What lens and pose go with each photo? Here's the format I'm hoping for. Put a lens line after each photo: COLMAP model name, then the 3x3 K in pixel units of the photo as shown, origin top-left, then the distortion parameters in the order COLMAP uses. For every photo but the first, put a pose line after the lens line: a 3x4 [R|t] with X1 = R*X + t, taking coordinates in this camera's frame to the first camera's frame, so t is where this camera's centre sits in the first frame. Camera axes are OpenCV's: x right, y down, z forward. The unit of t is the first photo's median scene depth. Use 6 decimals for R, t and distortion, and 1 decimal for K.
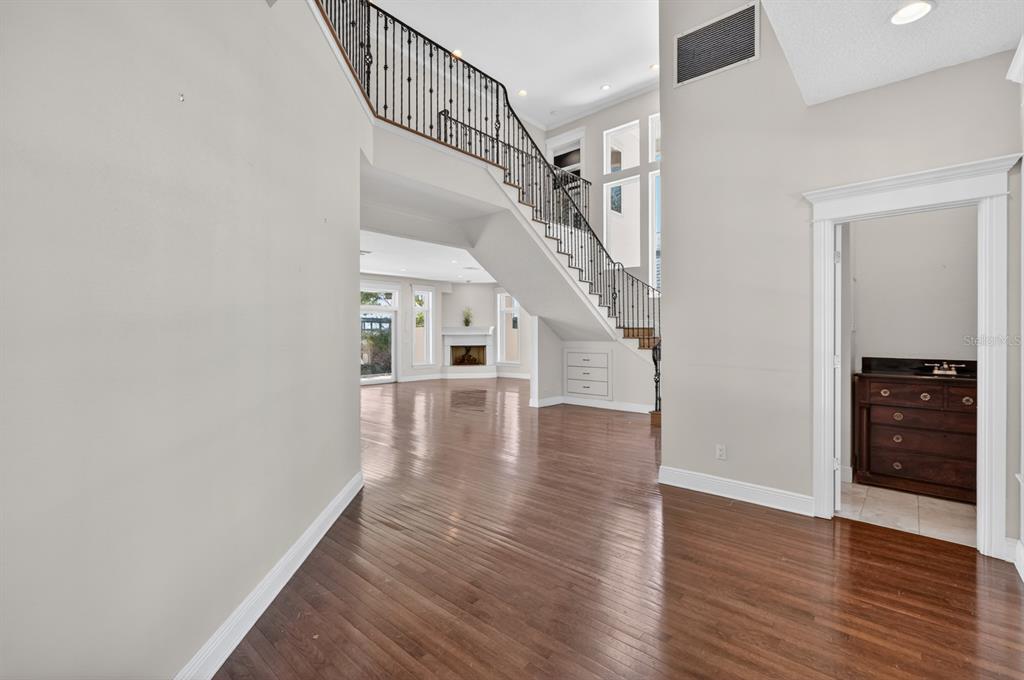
lens RADIAL K [[448.4, 0, 512.0], [0, 448.4, 340.0], [0, 0, 1]] dist [-0.001989, -0.000337]
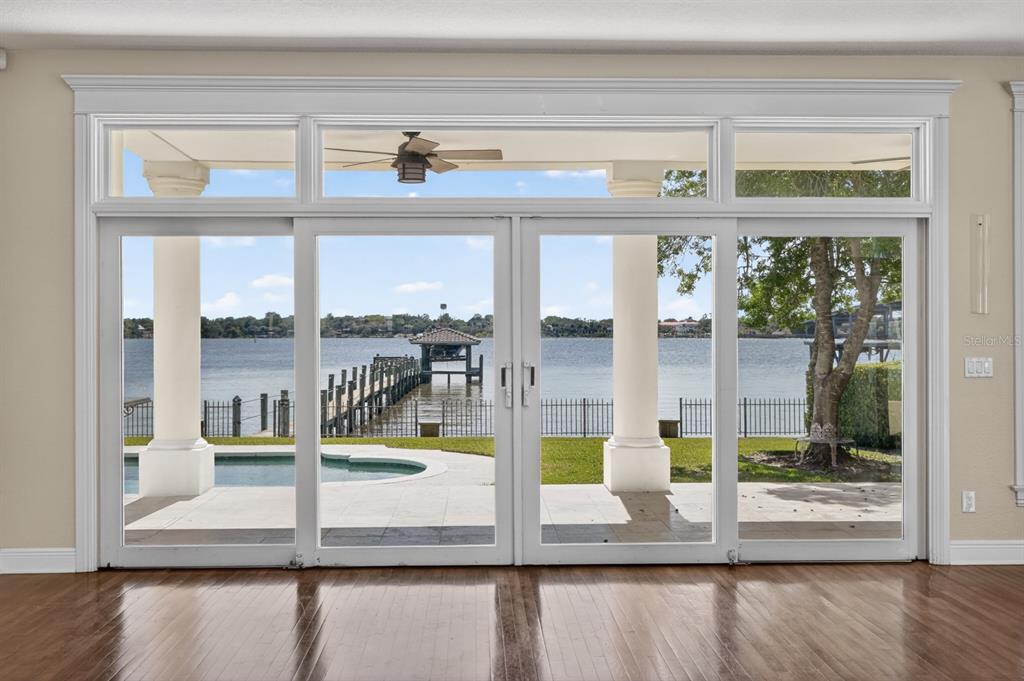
lens RADIAL K [[932.5, 0, 512.0], [0, 932.5, 340.5], [0, 0, 1]] dist [-0.002962, -0.002778]
pose [[0.685007, 0.009569, -0.728473, -0.068482], [-0.010018, 0.999943, 0.003715, -0.007538], [0.728467, 0.004753, 0.685064, 0.508232]]
